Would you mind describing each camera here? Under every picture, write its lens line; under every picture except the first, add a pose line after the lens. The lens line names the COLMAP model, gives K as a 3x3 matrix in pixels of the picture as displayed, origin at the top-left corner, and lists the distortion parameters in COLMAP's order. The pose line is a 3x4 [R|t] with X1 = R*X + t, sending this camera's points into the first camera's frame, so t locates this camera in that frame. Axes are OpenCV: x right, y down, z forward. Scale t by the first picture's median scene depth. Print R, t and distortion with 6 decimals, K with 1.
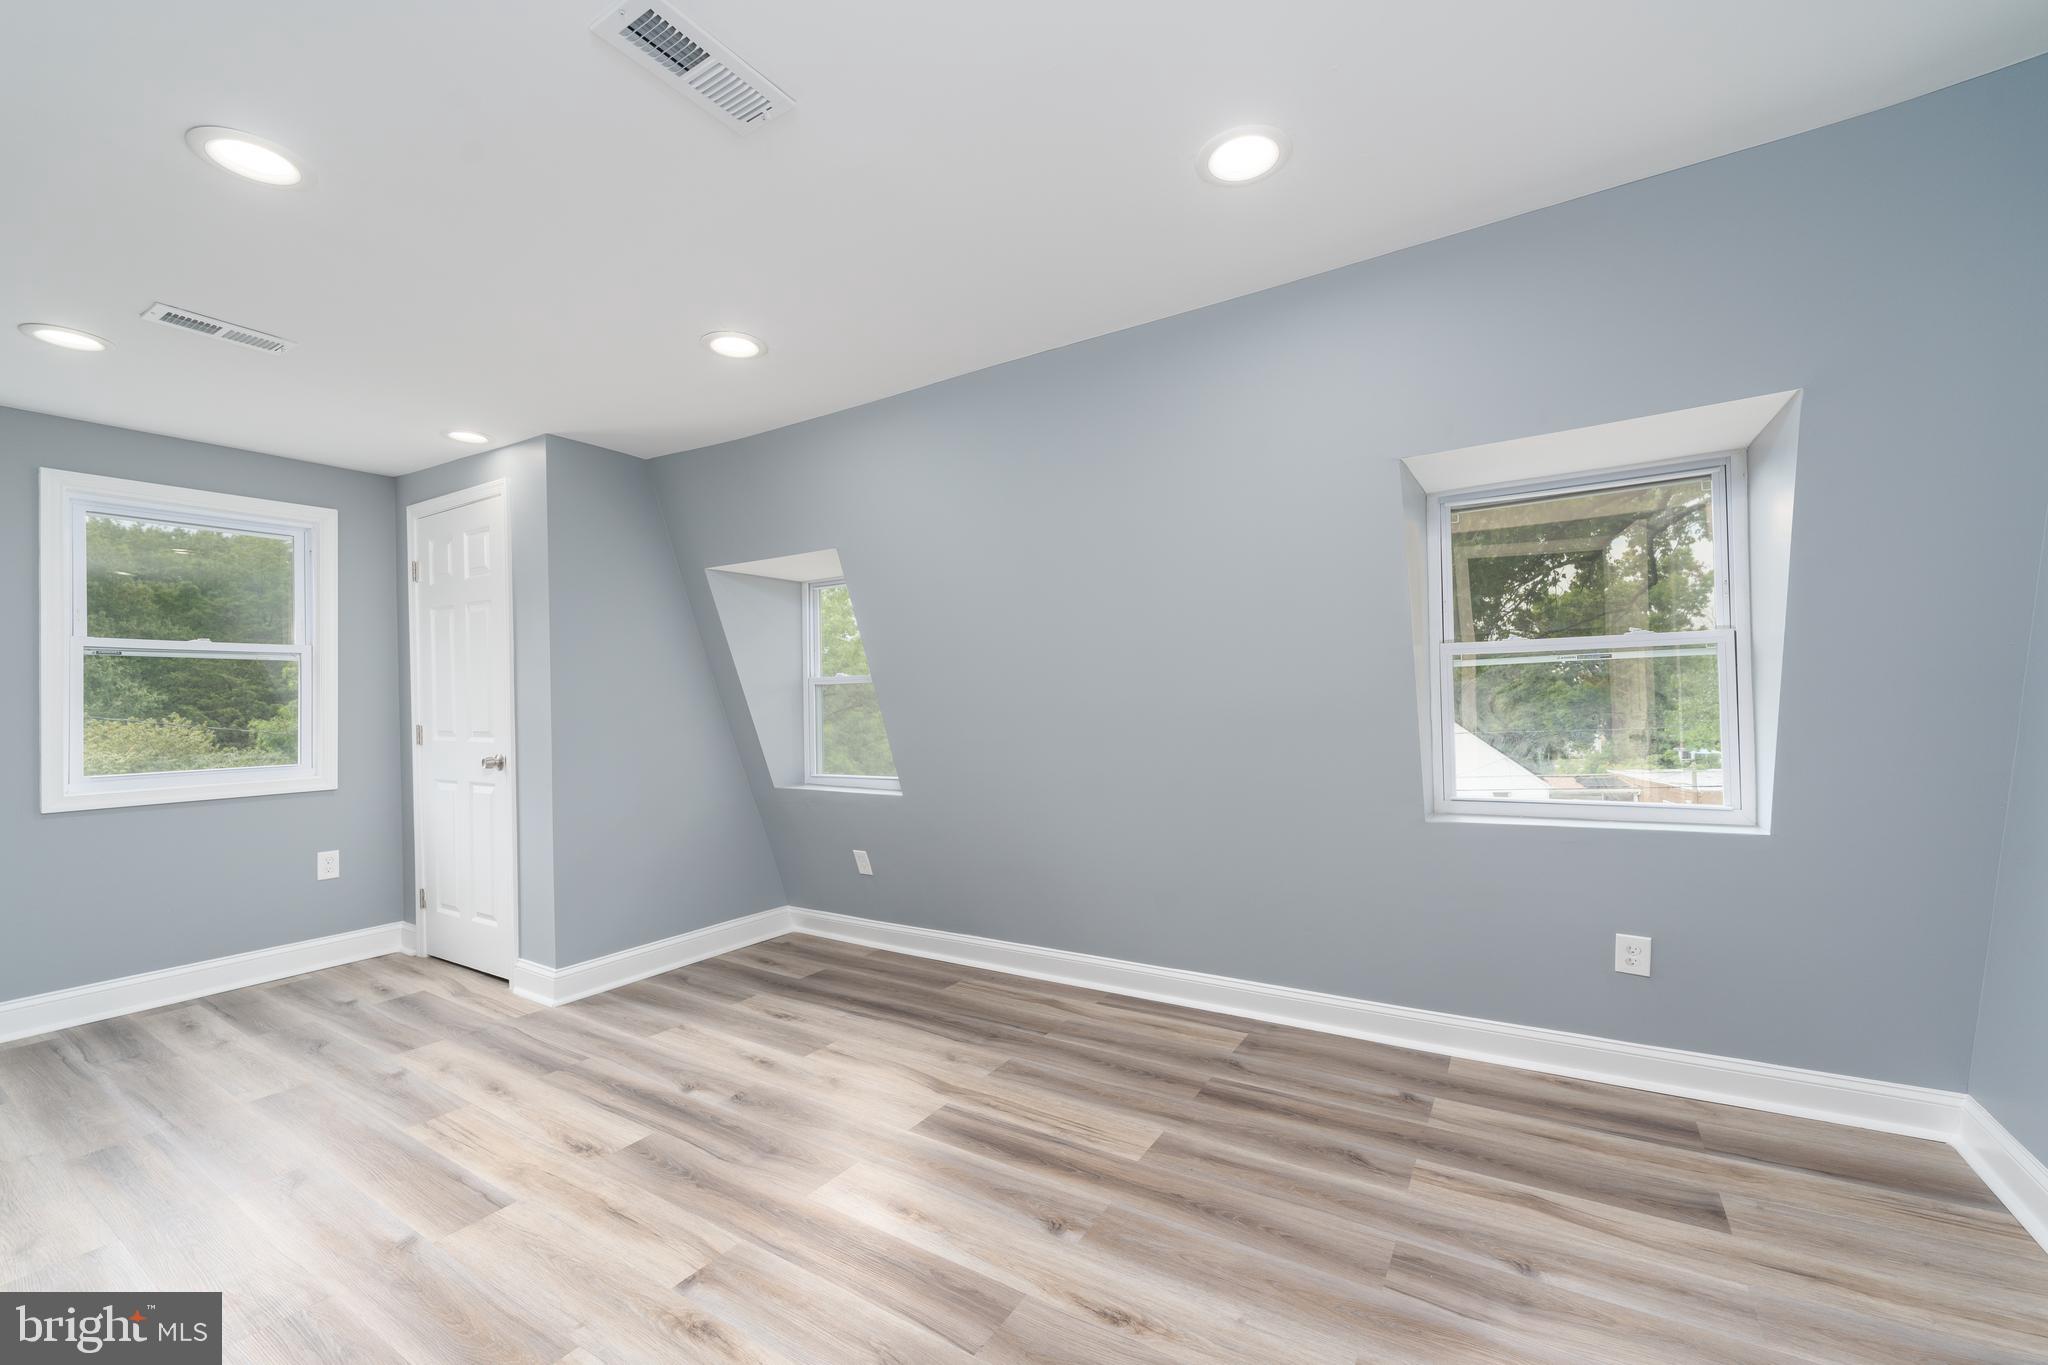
lens RADIAL K [[839.5, 0, 1045.1], [0, 839.5, 679.6], [0, 0, 1]] dist [0.001284, 0.000046]
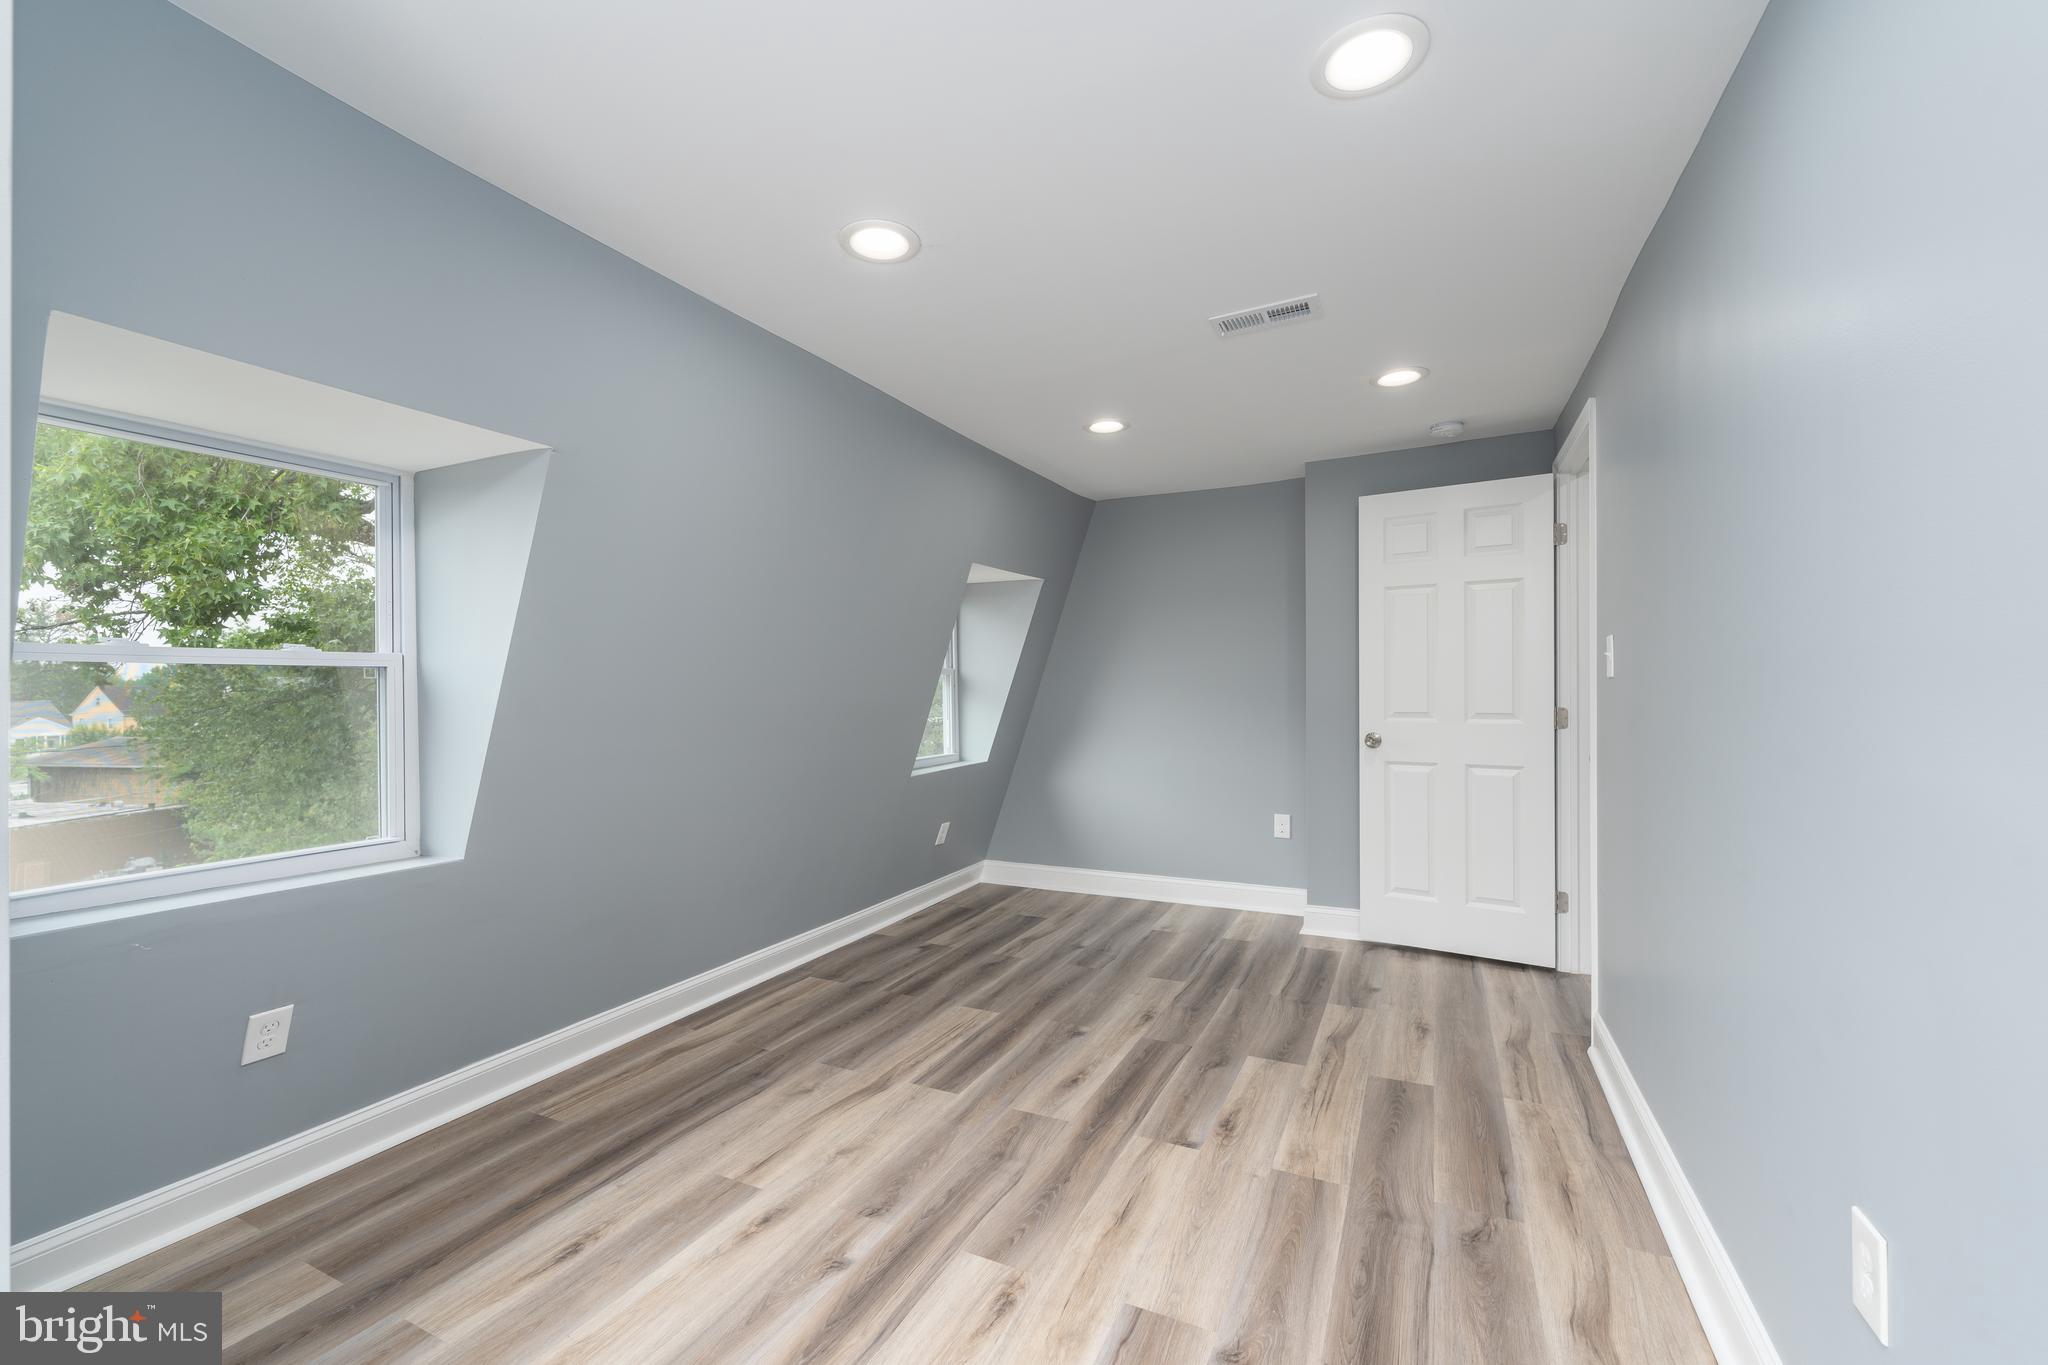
lens RADIAL K [[839.5, 0, 1026.2], [0, 839.5, 688.9], [0, 0, 1]] dist [0.001284, 0.000046]
pose [[-0.110428, 0.025621, 0.993554, -1.175487], [-0.008940, 0.999602, -0.026771, 0.046061], [-0.993844, -0.011839, -0.110155, 0.977530]]
